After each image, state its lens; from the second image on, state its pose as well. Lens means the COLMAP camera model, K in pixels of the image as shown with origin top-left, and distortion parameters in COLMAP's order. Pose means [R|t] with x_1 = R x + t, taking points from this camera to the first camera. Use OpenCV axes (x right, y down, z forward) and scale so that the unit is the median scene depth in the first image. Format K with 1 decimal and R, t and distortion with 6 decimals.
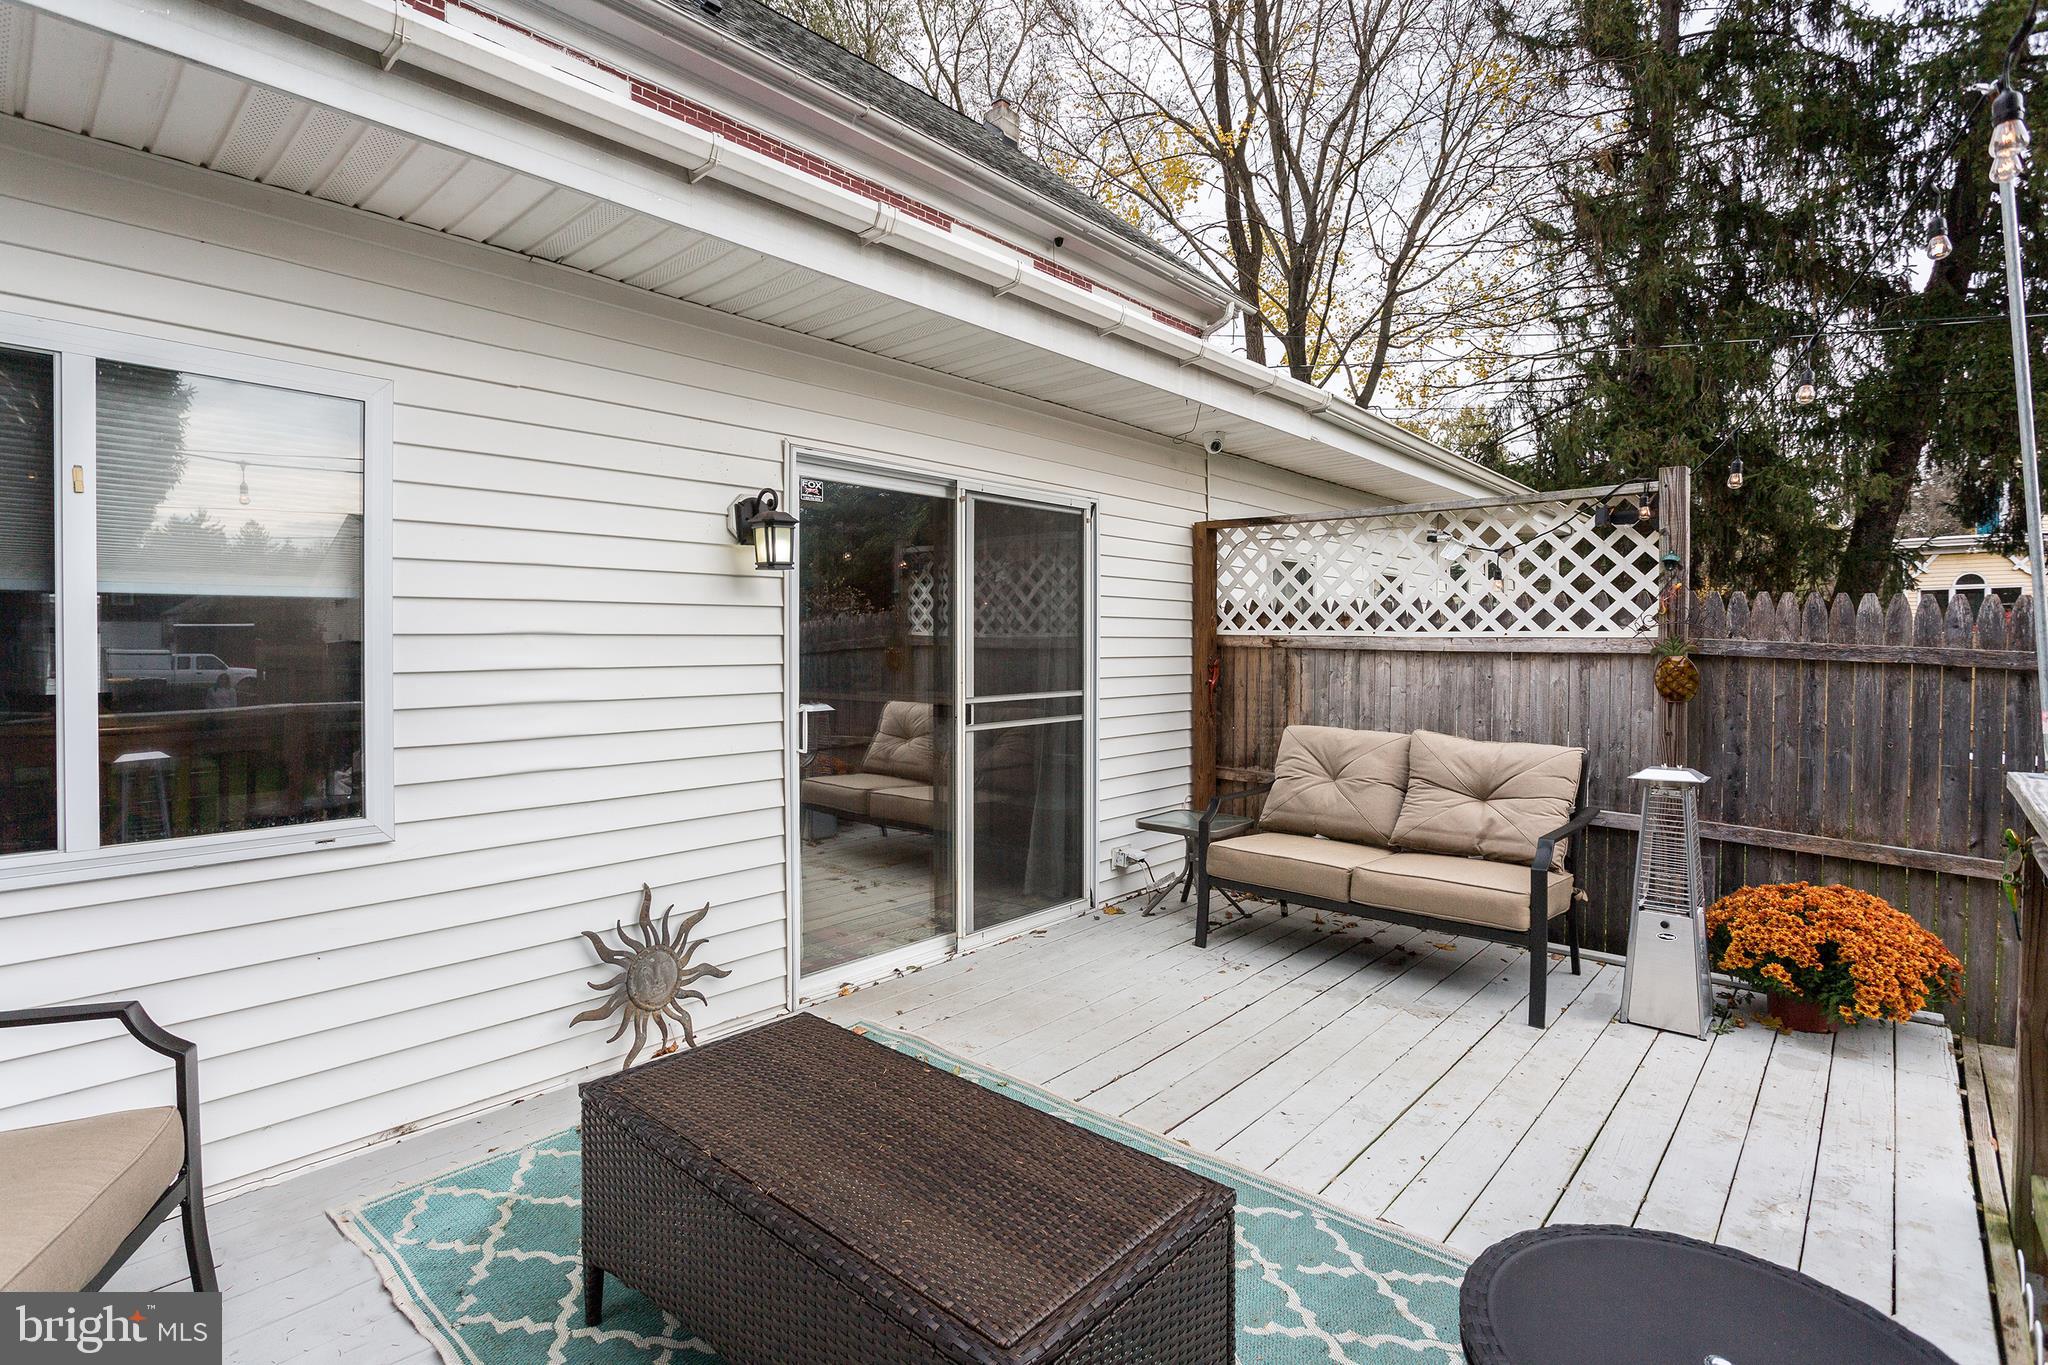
lens RADIAL K [[970.0, 0, 974.2], [0, 970.0, 661.4], [0, 0, 1]] dist [-0.001297, 0.000876]
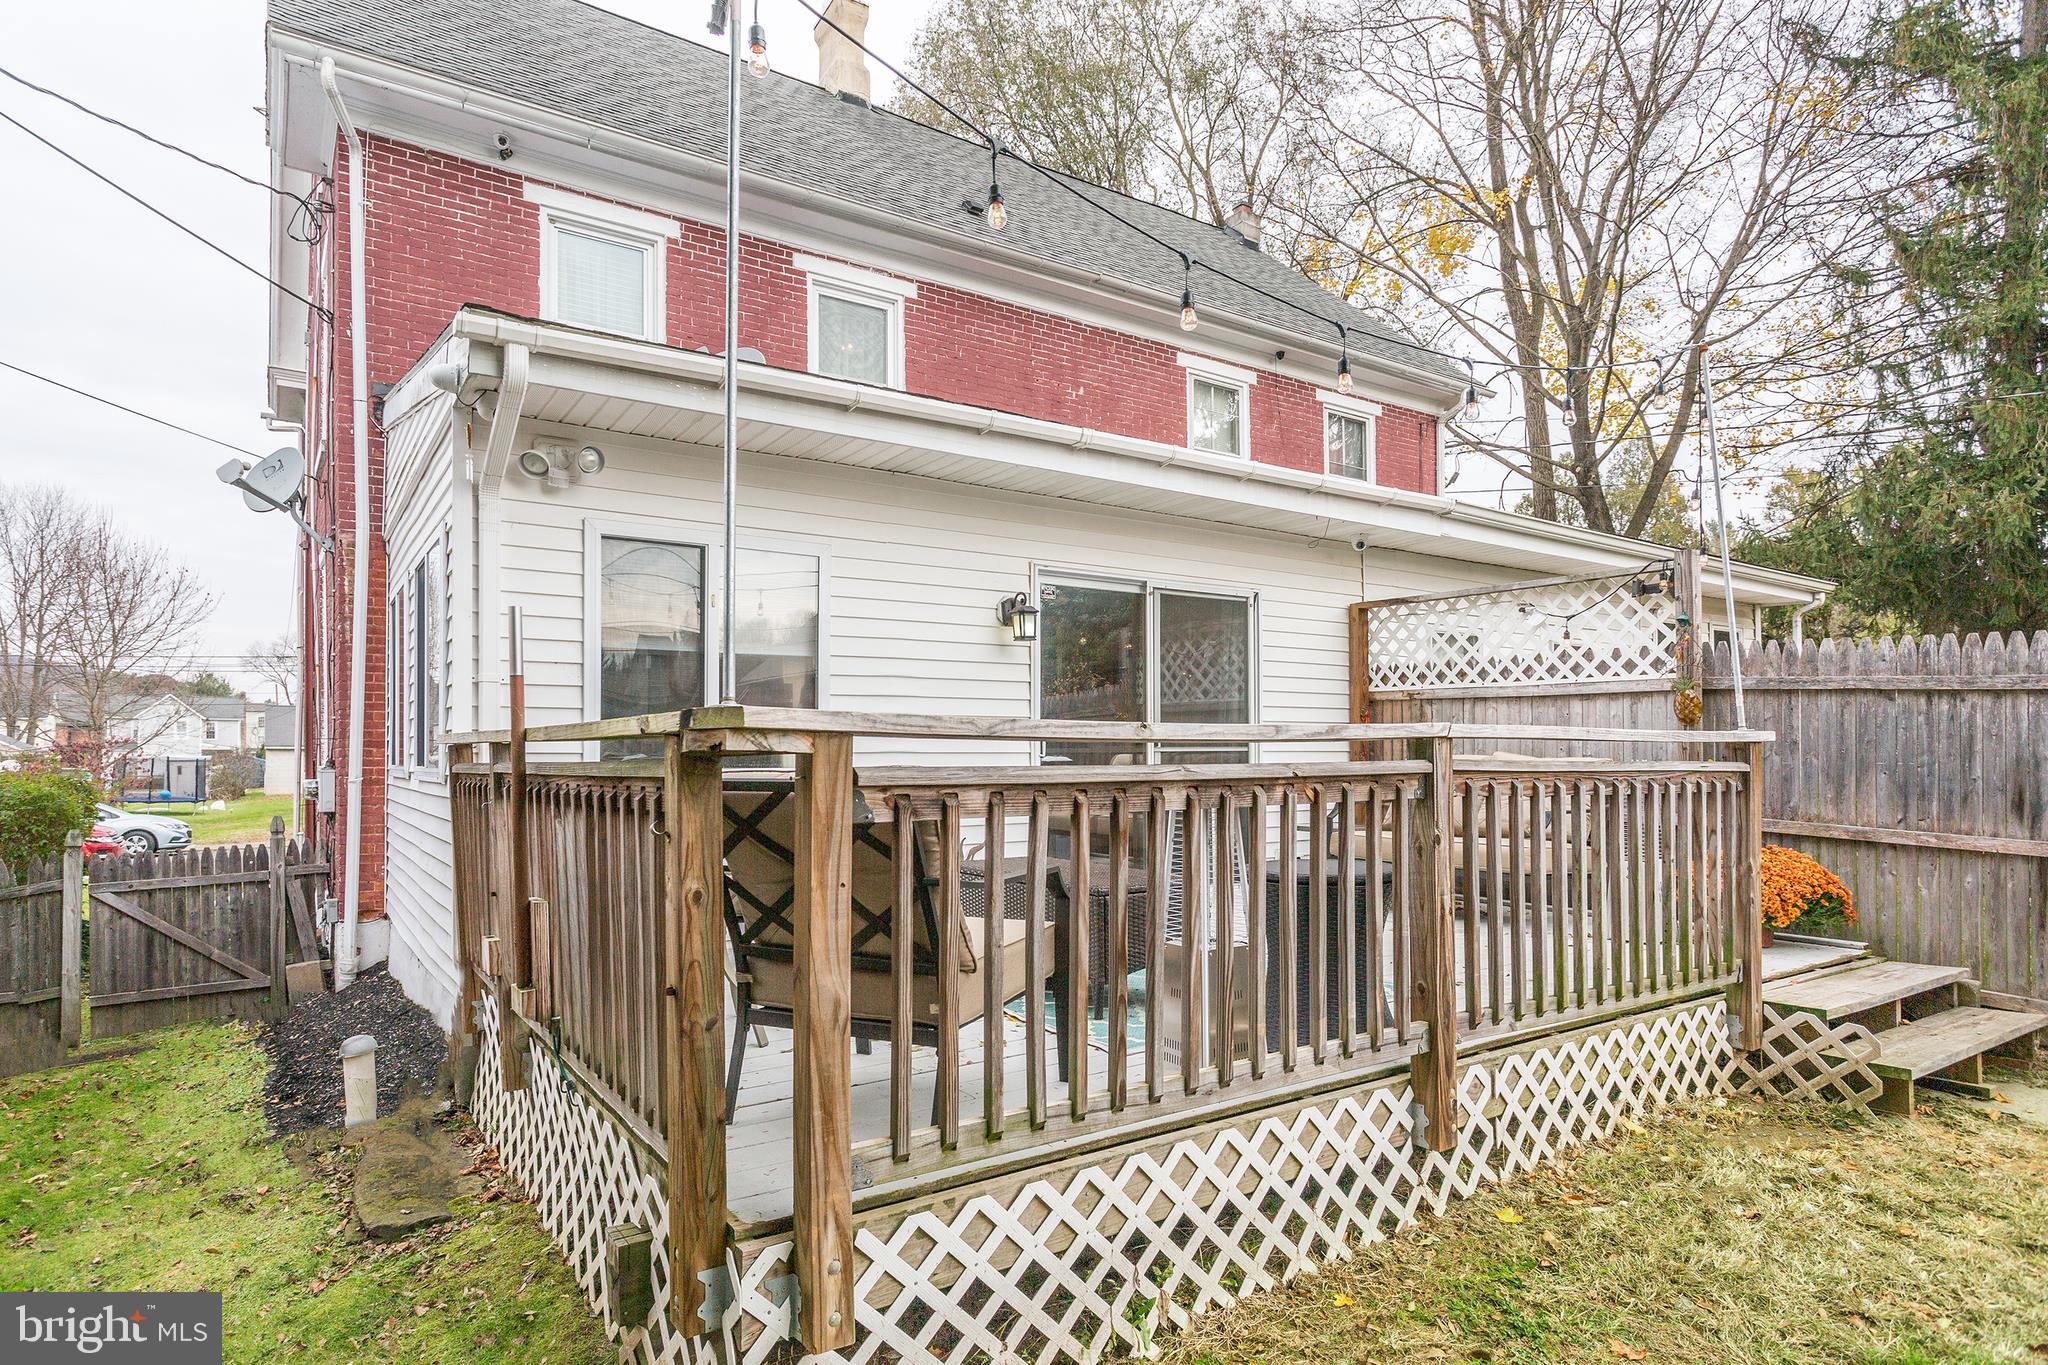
lens RADIAL K [[1101.9, 0, 1024.0], [0, 1101.9, 682.5], [0, 0, 1]] dist [0.022588, 0.000183]
pose [[0.978410, -0.019762, -0.205724, 0.113972], [0.002479, 0.996468, -0.083934, 0.085873], [0.206656, 0.081612, 0.975004, -0.529055]]
